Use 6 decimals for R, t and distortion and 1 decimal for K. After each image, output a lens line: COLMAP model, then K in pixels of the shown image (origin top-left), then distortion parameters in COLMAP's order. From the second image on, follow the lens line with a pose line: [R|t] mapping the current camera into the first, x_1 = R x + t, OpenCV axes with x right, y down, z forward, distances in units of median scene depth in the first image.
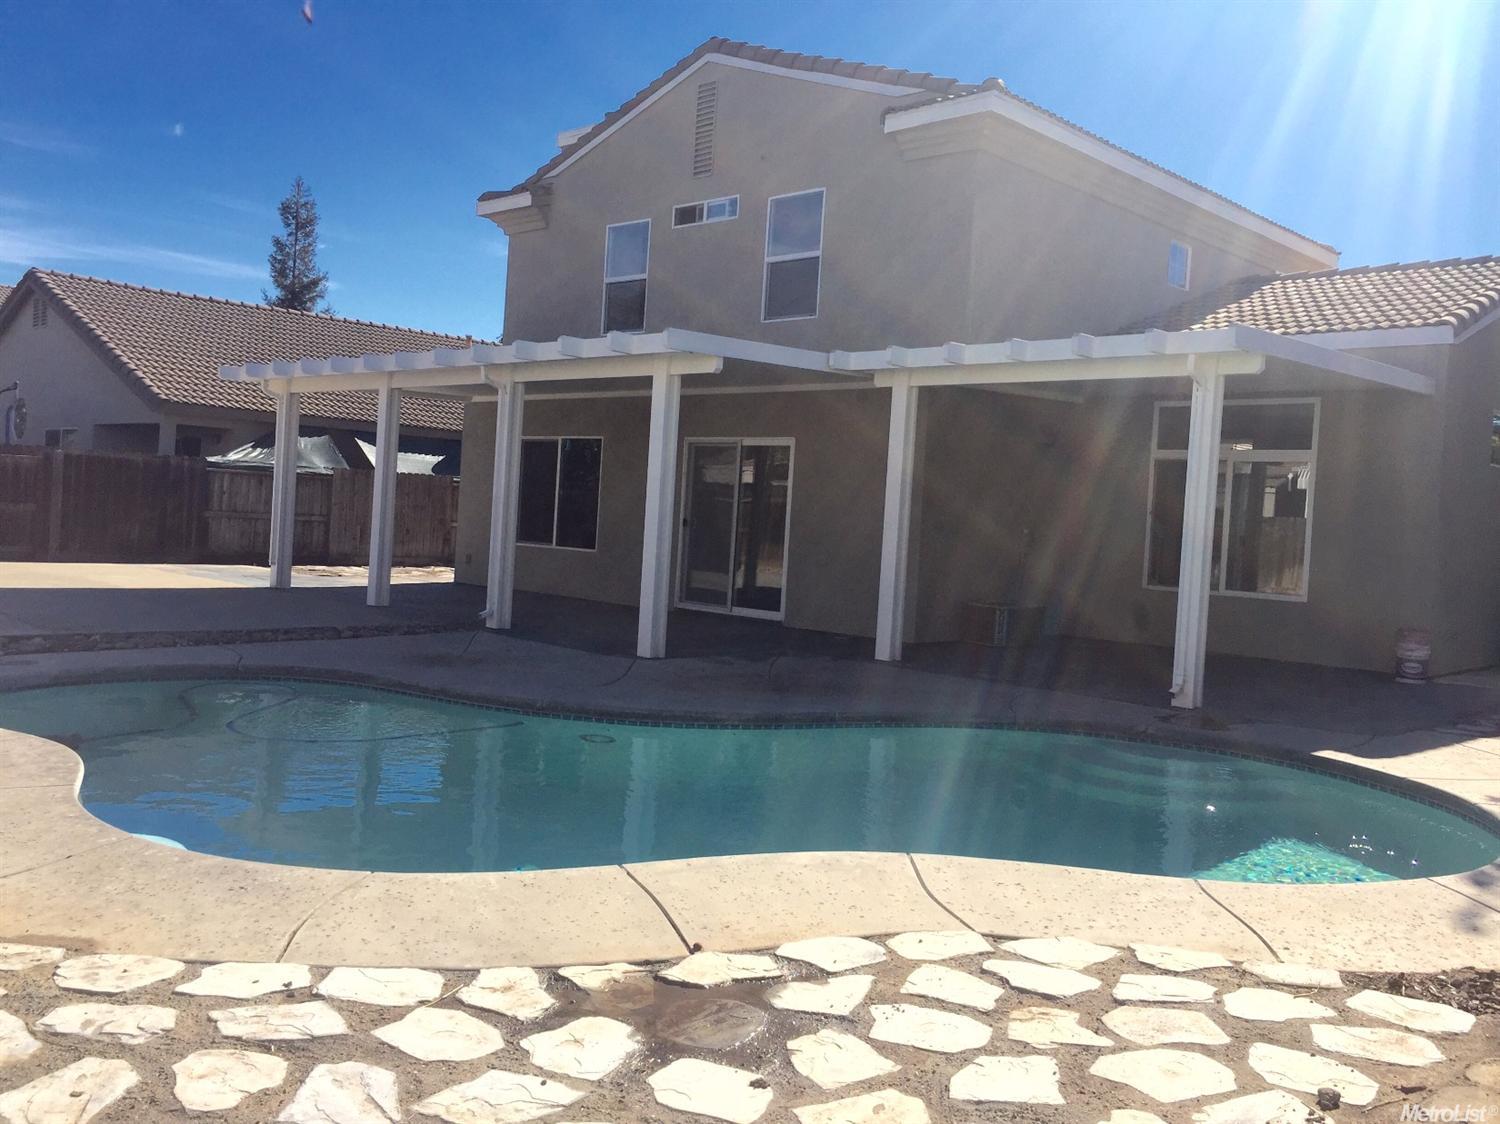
lens RADIAL K [[1296.8, 0, 749.0], [0, 1296.8, 541.6], [0, 0, 1]] dist [0.069673, -0.107345]
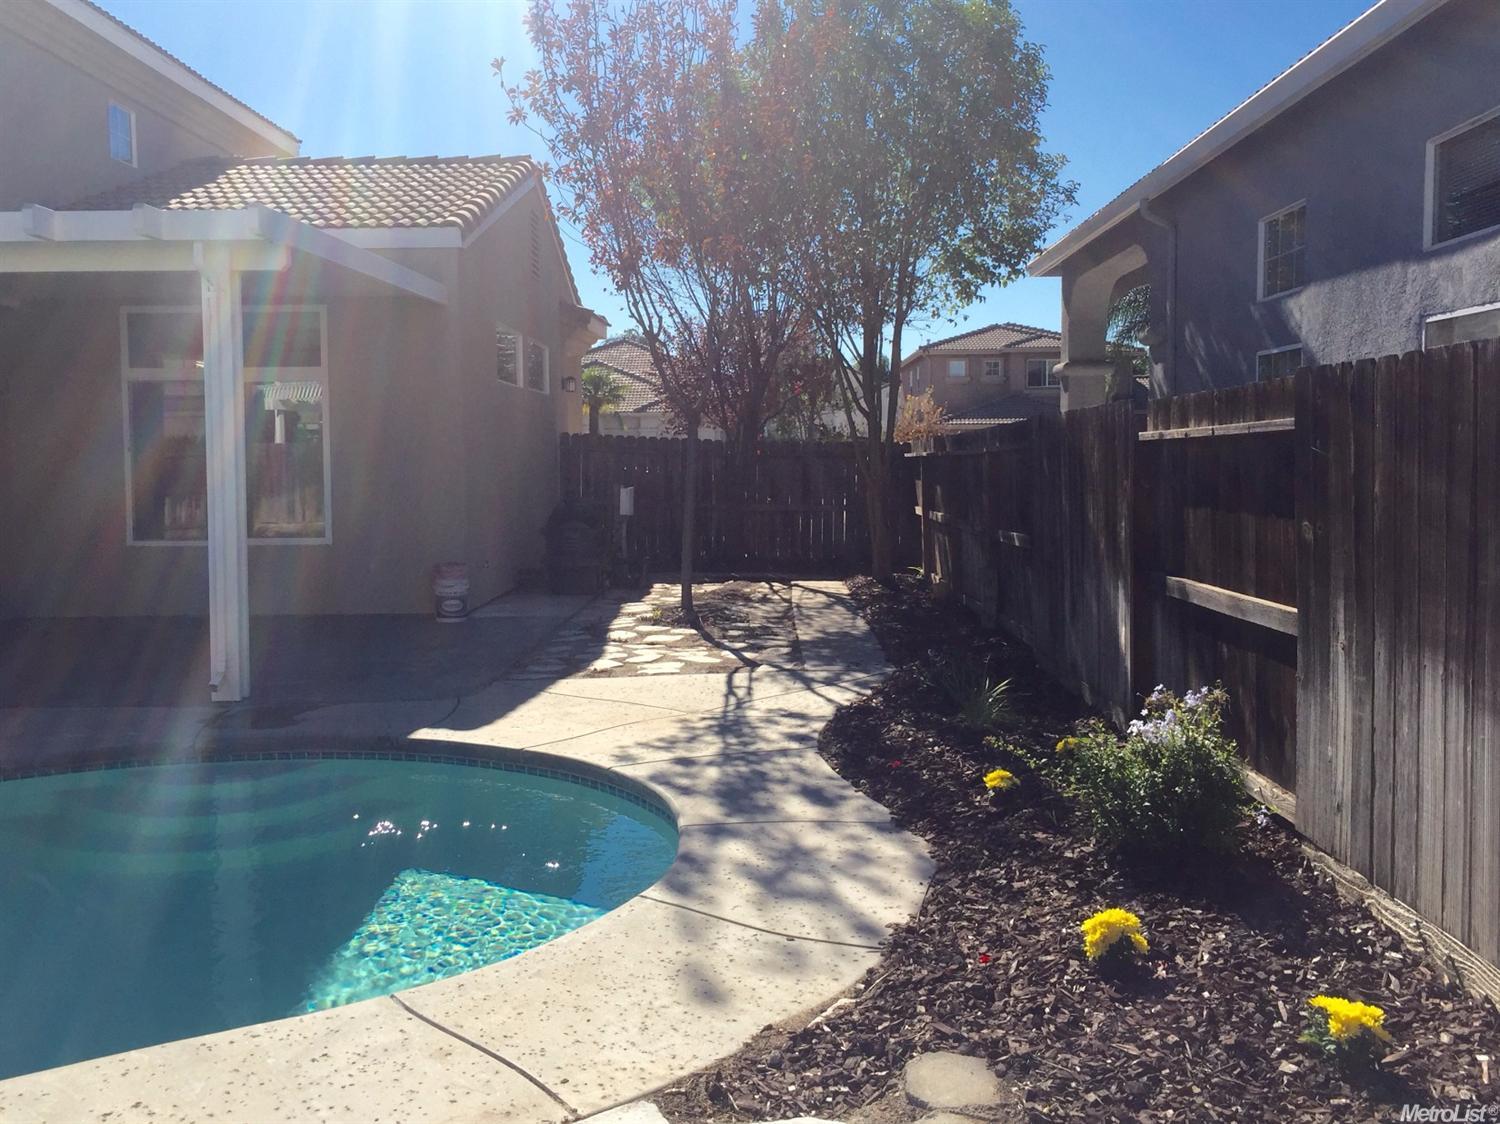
lens RADIAL K [[1431.3, 0, 750.3], [0, 1431.3, 544.2], [0, 0, 1]] dist [0.052655, -0.024469]
pose [[0.738737, -0.098593, 0.666744, -0.001444], [0.063089, 0.995015, 0.077234, -0.010160], [-0.671035, -0.014992, 0.741274, 0.122292]]
